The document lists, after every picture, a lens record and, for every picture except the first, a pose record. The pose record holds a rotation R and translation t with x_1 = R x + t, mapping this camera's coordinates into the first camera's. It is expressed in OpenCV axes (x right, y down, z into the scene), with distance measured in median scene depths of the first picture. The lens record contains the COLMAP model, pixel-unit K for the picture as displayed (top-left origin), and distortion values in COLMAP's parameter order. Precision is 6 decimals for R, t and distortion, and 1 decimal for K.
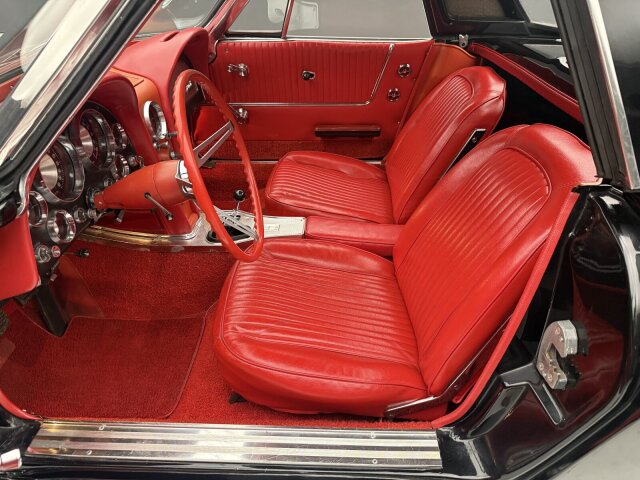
lens RADIAL K [[452.4, 0, 335.4], [0, 452.4, 240.2], [0, 0, 1]] dist [-0.002162, 0.000290]
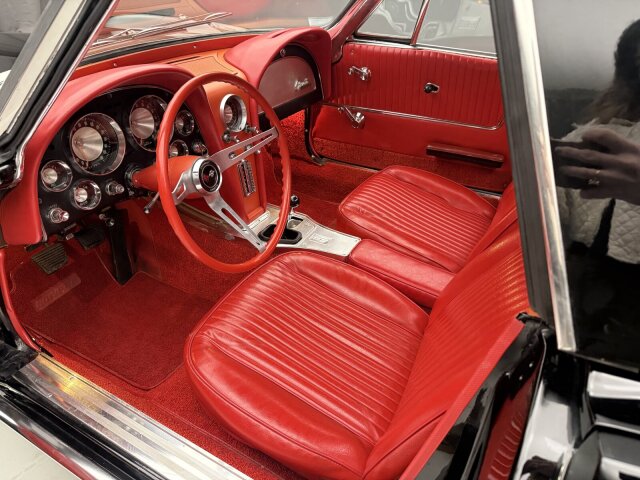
lens RADIAL K [[445.9, 0, 320.0], [0, 445.9, 240.0], [0, 0, 1]] dist [0.032610, -0.064203]
pose [[0.887438, 0.259274, -0.381091, 0.172049], [-0.257422, 0.964627, 0.056828, -0.064233], [0.382345, 0.047669, 0.922789, 0.096841]]
